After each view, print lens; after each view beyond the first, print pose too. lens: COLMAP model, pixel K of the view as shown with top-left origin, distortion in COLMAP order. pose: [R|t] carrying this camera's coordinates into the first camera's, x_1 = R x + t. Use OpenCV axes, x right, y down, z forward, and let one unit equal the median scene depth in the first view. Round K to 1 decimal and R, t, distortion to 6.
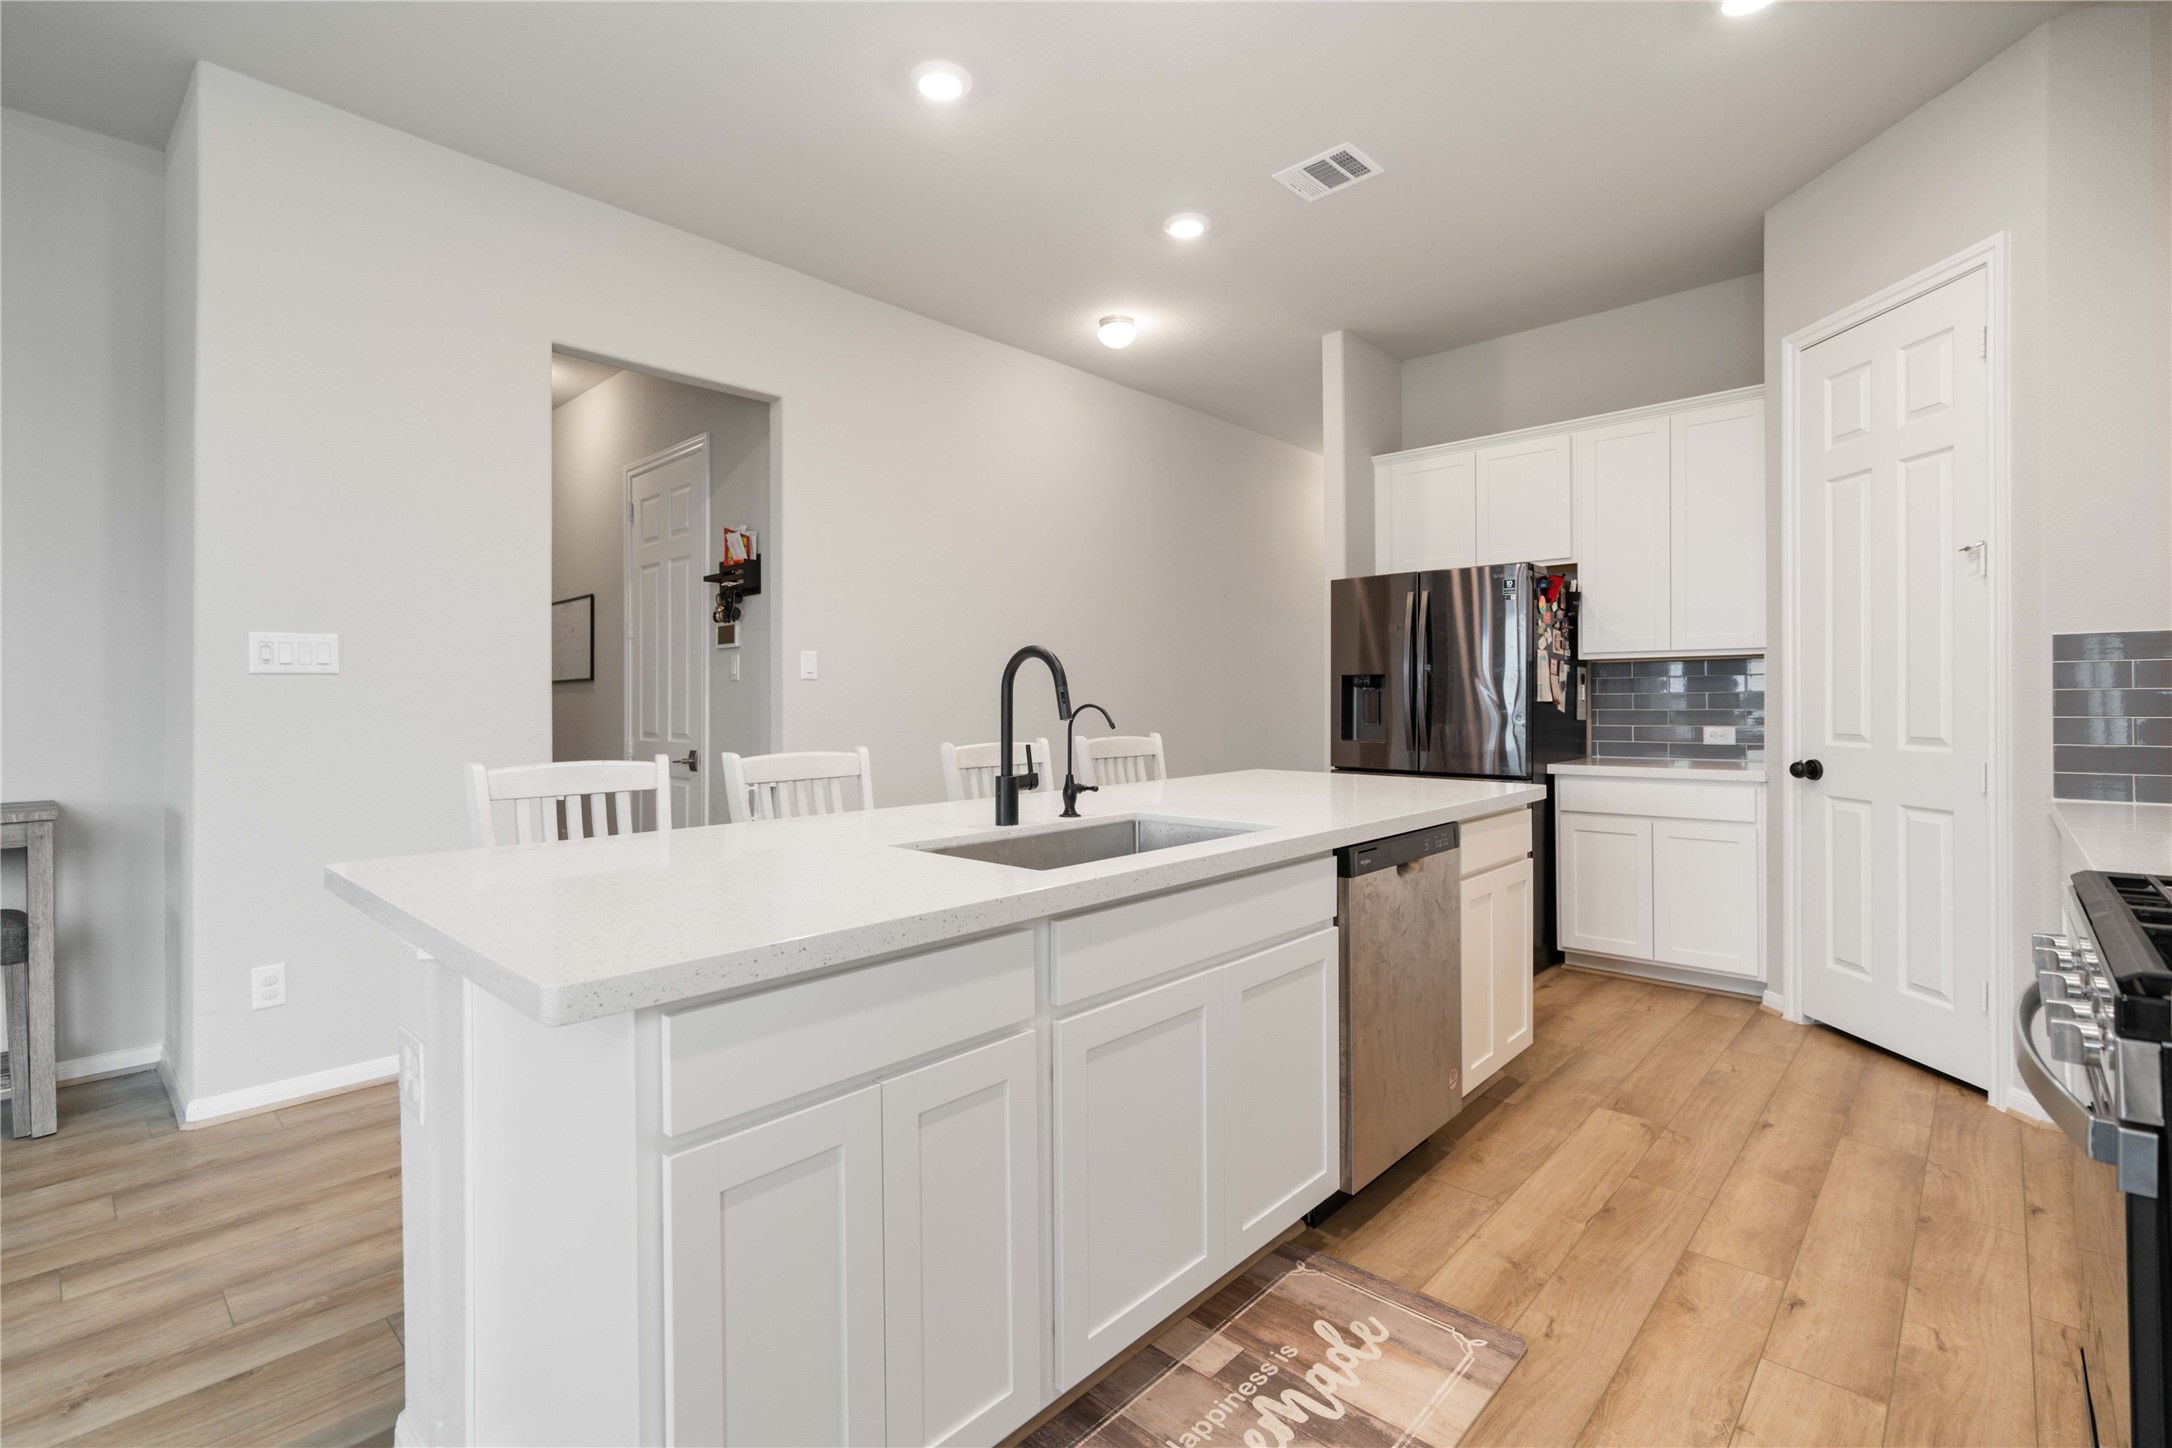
lens RADIAL K [[989.3, 0, 1075.3], [0, 989.3, 701.0], [0, 0, 1]] dist [-0.001489, -0.000357]
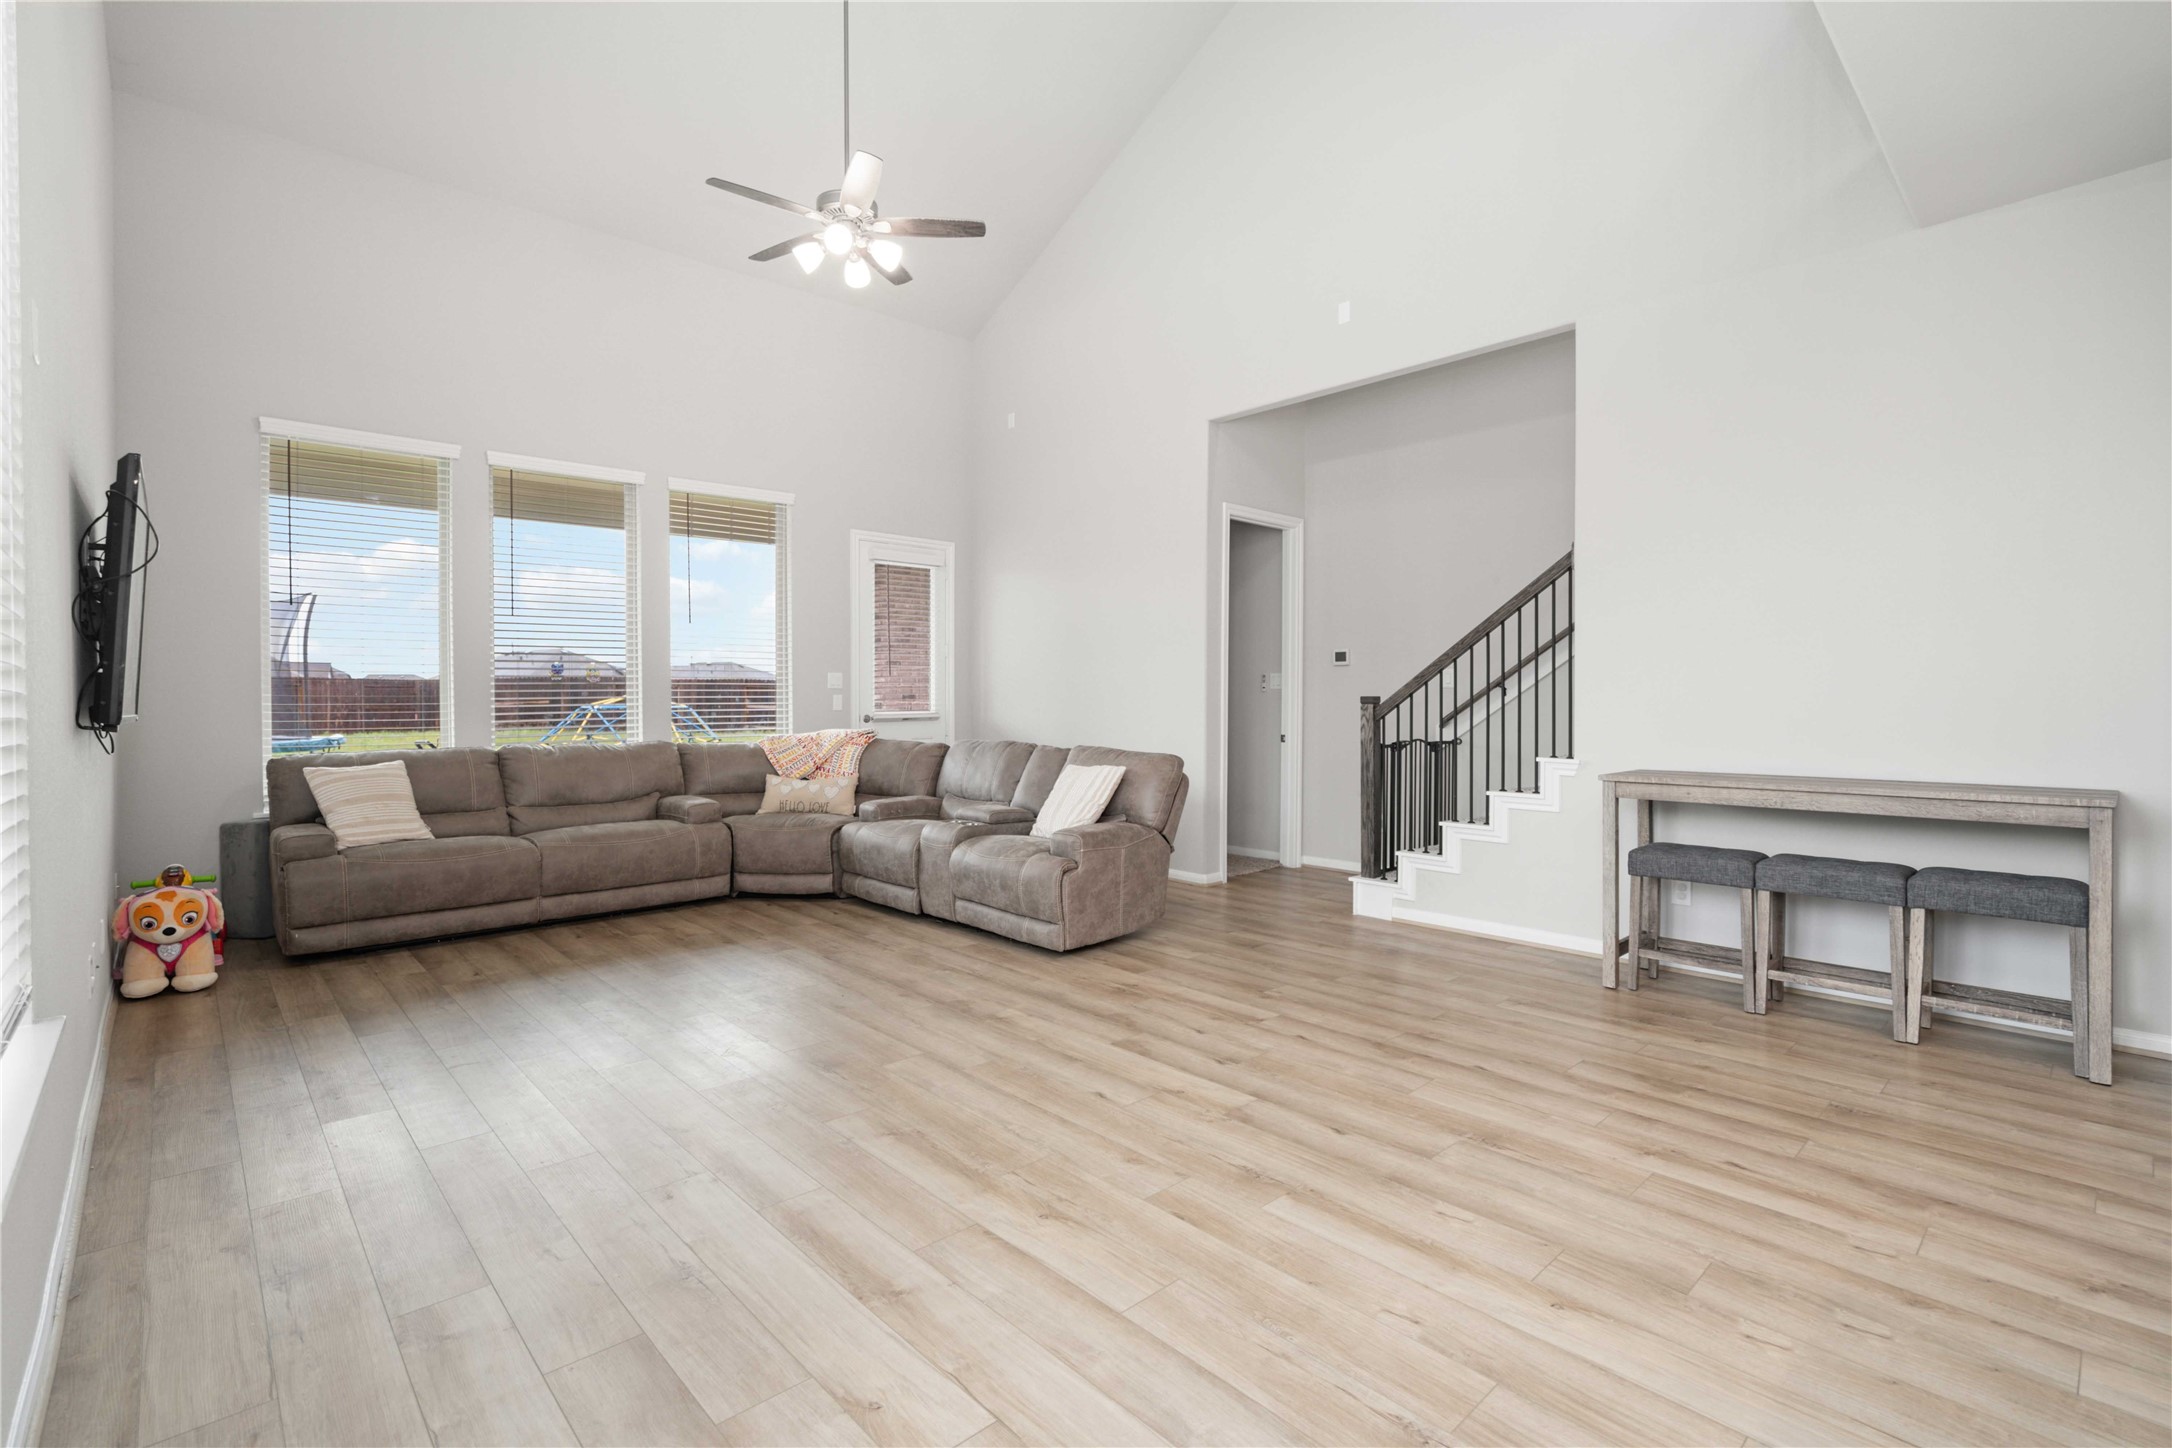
lens RADIAL K [[989.3, 0, 1075.3], [0, 989.3, 701.0], [0, 0, 1]] dist [-0.001489, -0.000357]
pose [[-0.069313, 0.010304, -0.997542, 0.158637], [0.001416, 0.999947, 0.010231, -0.013751], [0.997594, -0.000703, -0.069324, -0.095453]]
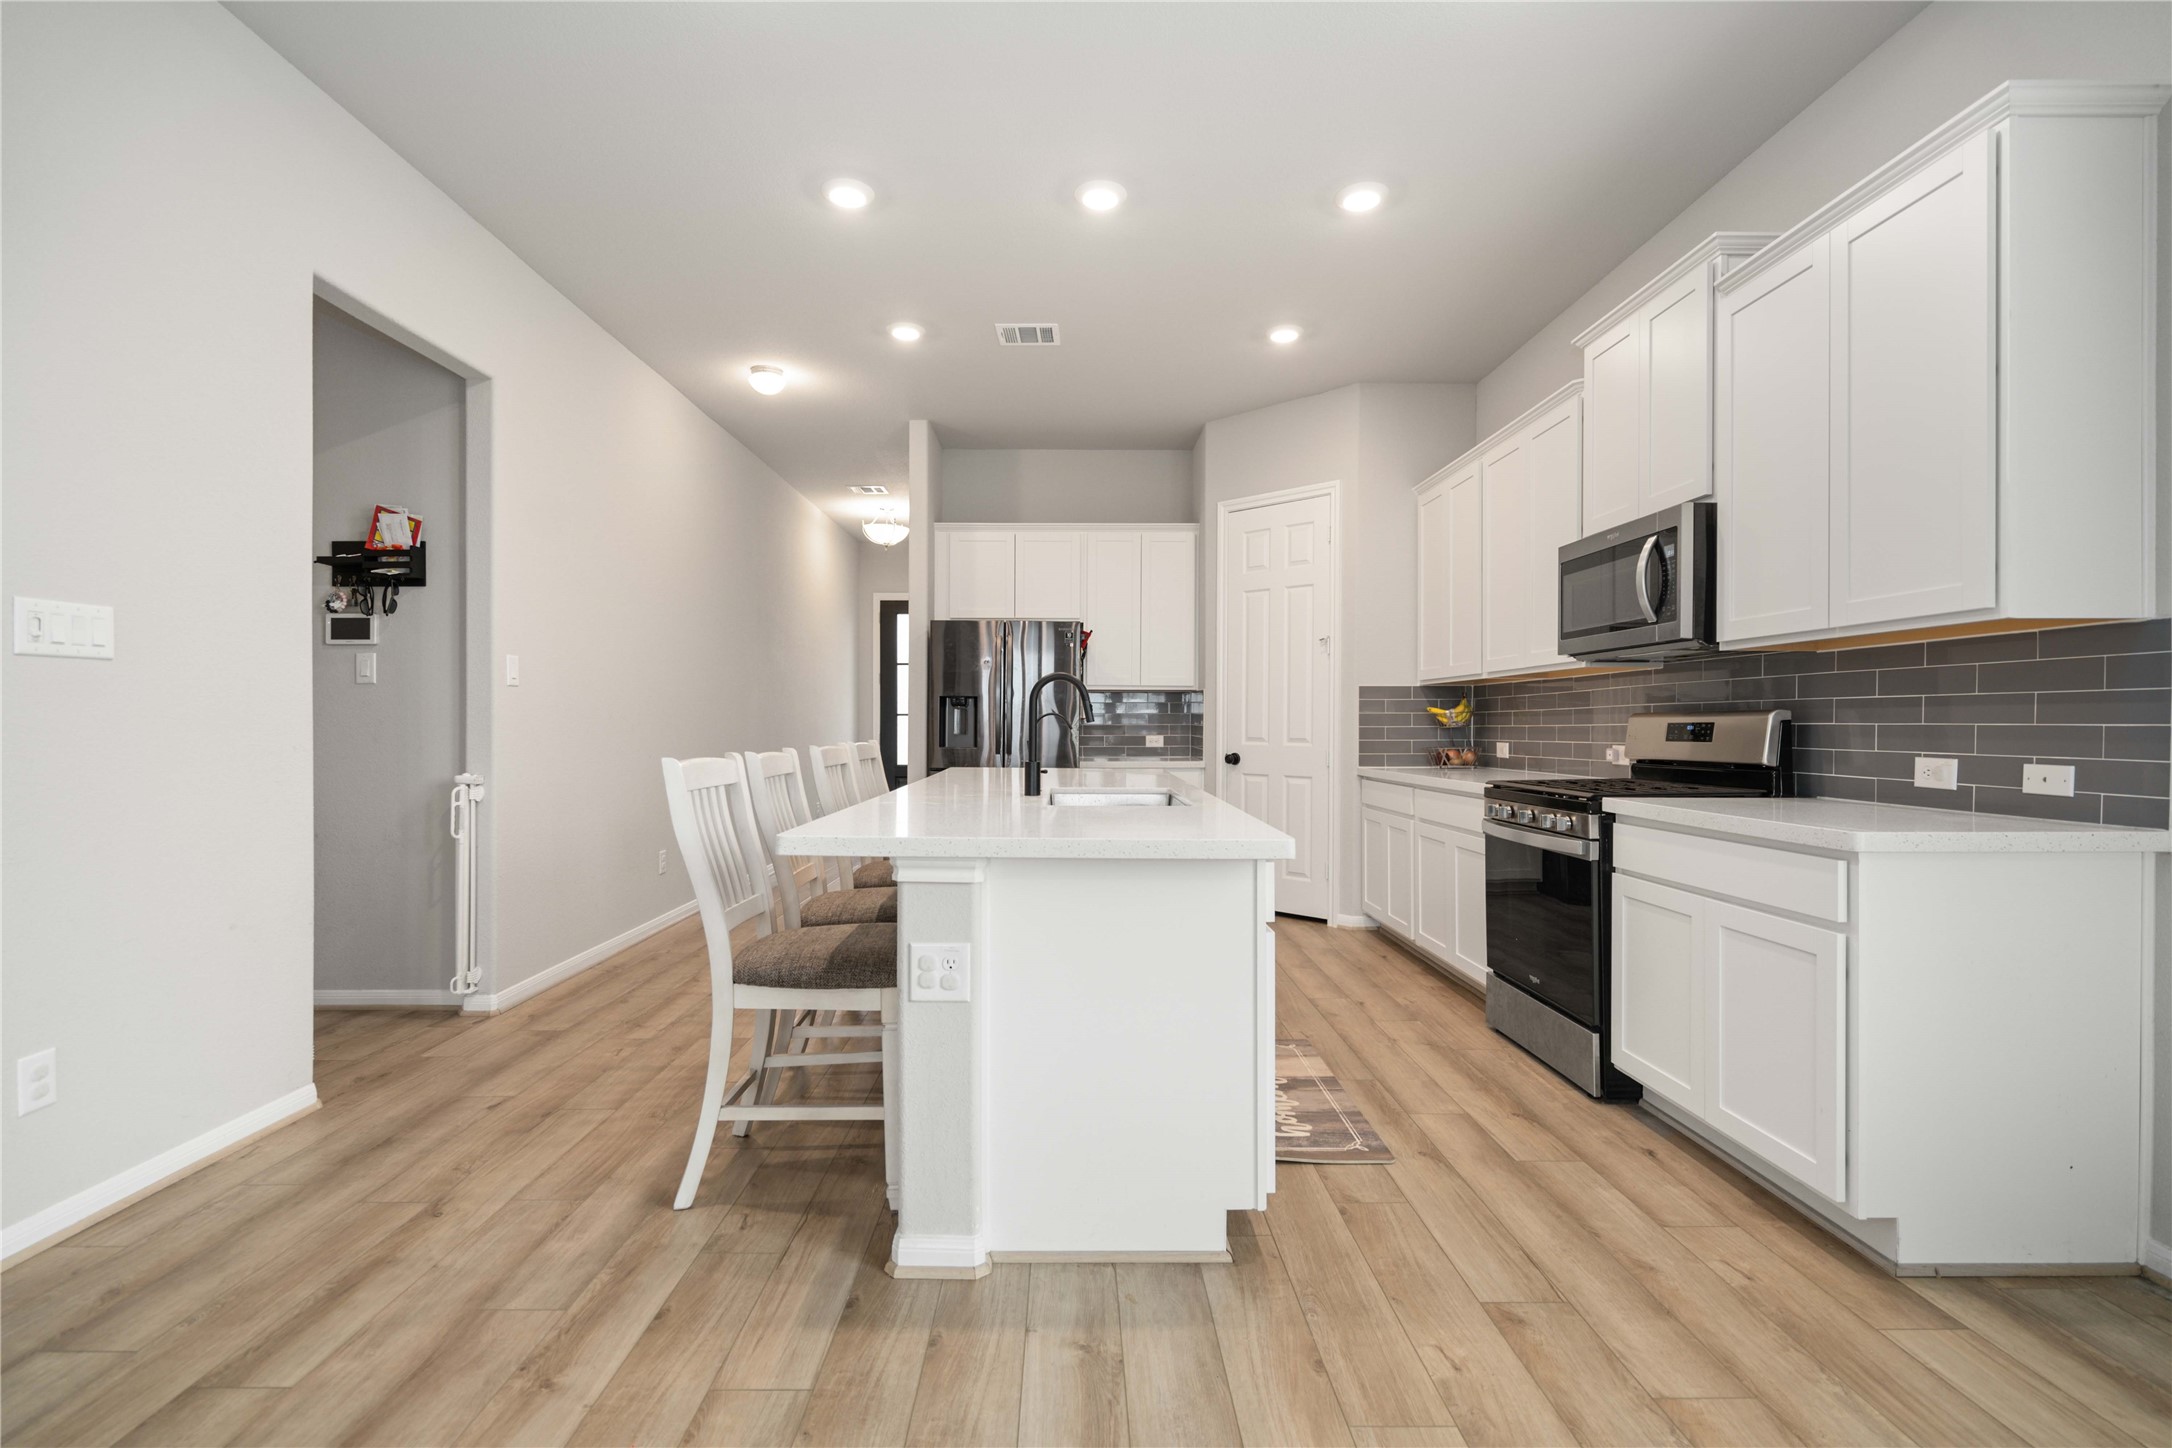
lens RADIAL K [[977.4, 0, 1081.0], [0, 977.4, 729.6], [0, 0, 1]] dist [-0.001060, 0.000096]
pose [[0.724788, 0.003467, 0.688963, -0.753859], [-0.007177, 0.999971, 0.002518, 0.020069], [-0.688934, -0.006770, 0.724792, -0.057821]]
